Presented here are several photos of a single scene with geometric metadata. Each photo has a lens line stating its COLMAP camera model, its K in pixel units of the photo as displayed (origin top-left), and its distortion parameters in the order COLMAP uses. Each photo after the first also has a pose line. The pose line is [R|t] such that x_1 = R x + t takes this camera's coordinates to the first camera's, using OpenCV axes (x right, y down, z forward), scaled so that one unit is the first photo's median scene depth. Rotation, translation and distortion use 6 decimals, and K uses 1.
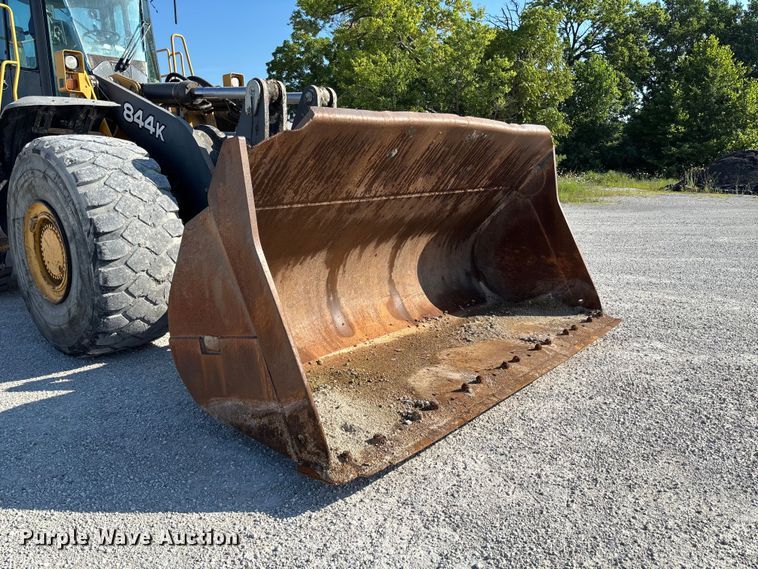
lens RADIAL K [[564.5, 0, 379.0], [0, 564.5, 284.5], [0, 0, 1]] dist [0.064147, -0.072580]
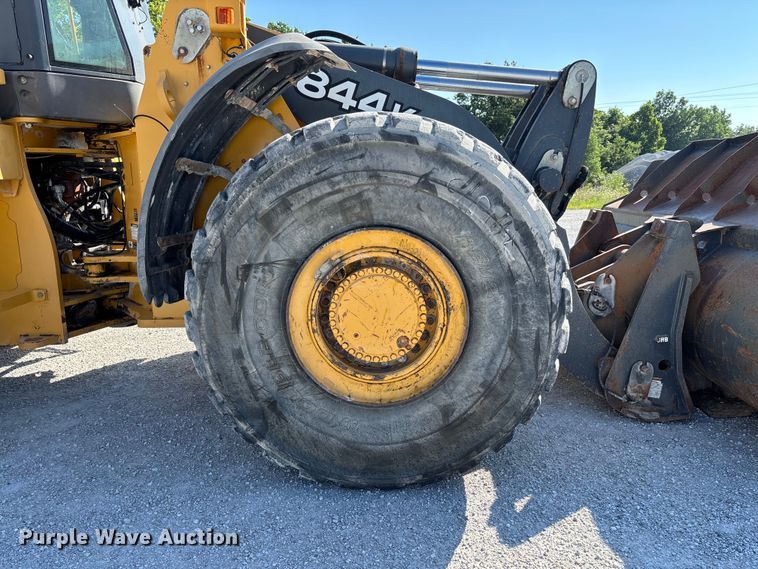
lens RADIAL K [[572.3, 0, 388.4], [0, 572.3, 288.0], [0, 0, 1]] dist [0.046049, -0.044818]
pose [[0.768839, -0.102139, 0.631232, -0.875561], [0.118138, 0.992856, 0.016761, -0.088601], [-0.628434, 0.061686, 0.775413, 0.525888]]
